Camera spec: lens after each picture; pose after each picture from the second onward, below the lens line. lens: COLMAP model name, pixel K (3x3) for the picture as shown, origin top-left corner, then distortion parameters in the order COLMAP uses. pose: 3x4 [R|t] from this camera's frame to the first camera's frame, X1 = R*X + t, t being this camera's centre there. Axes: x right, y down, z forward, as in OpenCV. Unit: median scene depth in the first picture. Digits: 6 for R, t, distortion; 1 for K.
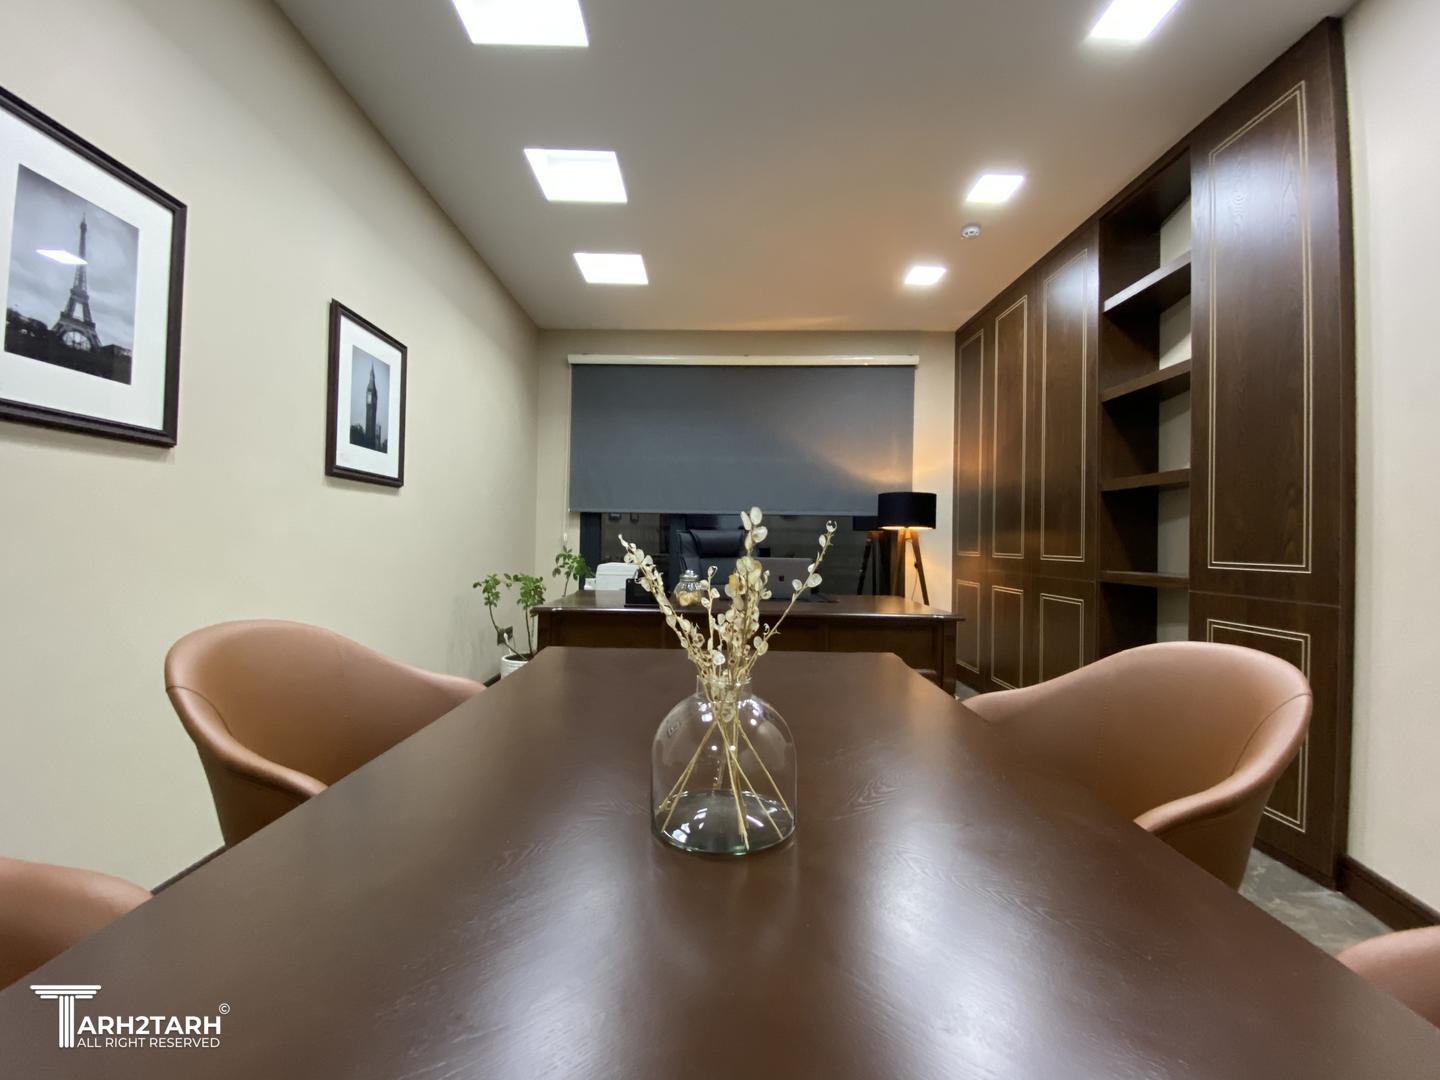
lens RADIAL K [[576.7, 0, 720.0], [0, 576.7, 540.0], [0, 0, 1]] dist [-0.000060, -0.000017]
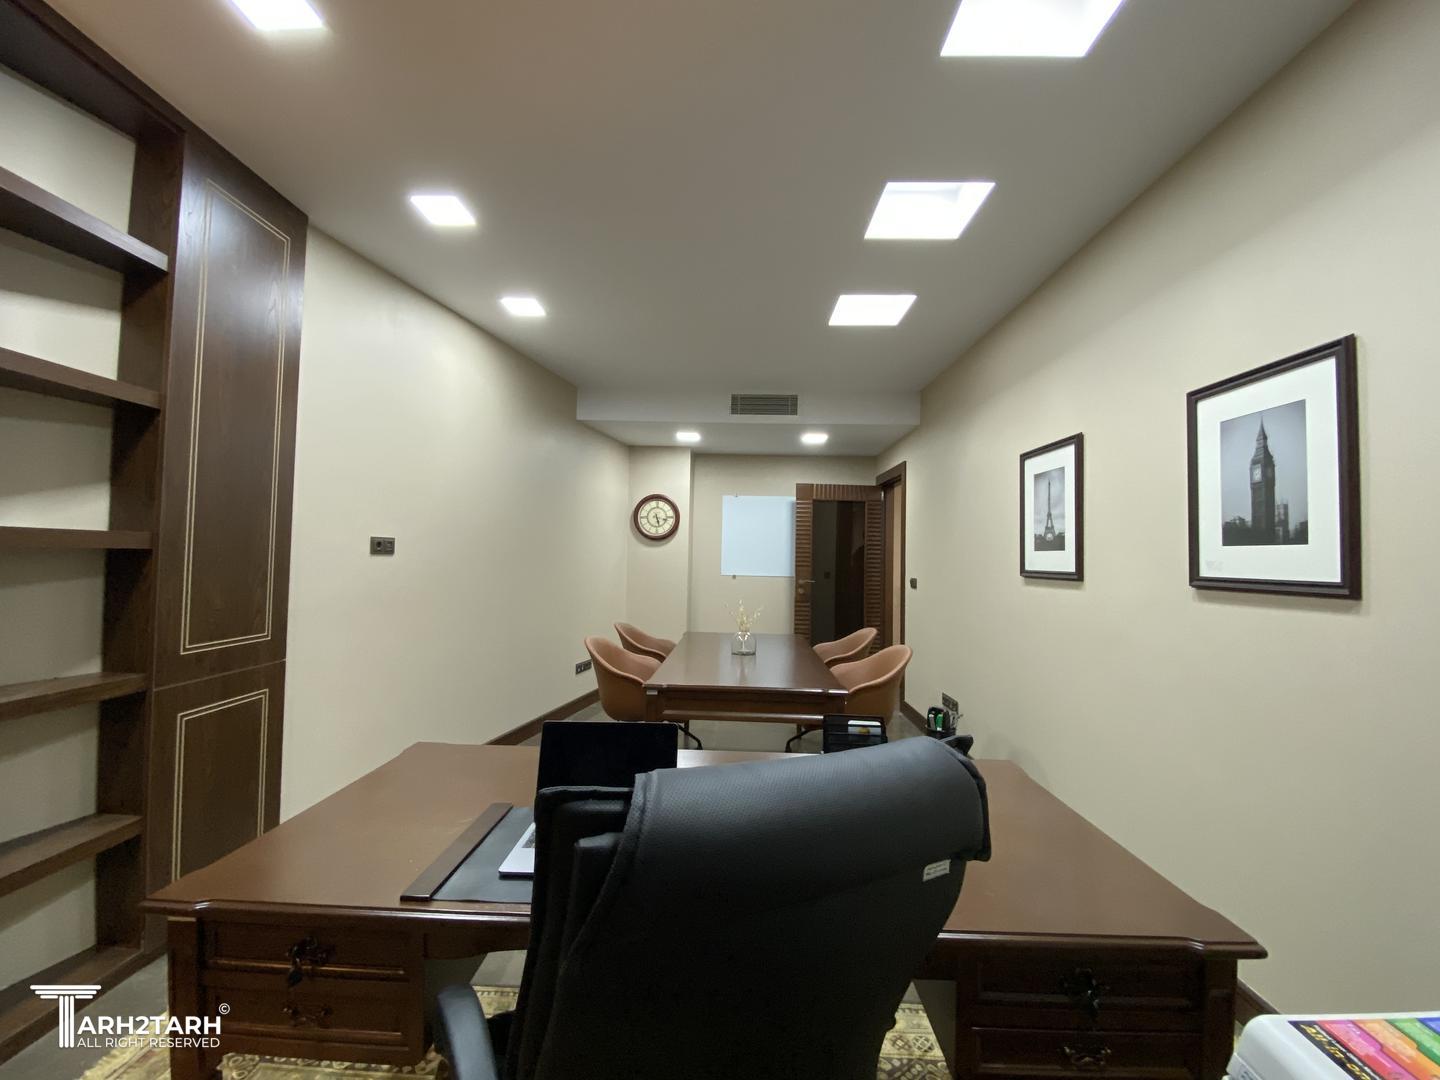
lens RADIAL K [[576.7, 0, 720.0], [0, 576.7, 540.0], [0, 0, 1]] dist [-0.000060, -0.000017]
pose [[-0.998726, -0.037092, 0.034217, 0.019704], [-0.038293, 0.998649, -0.035127, -0.124945], [-0.032868, -0.036393, -0.998797, 1.863284]]
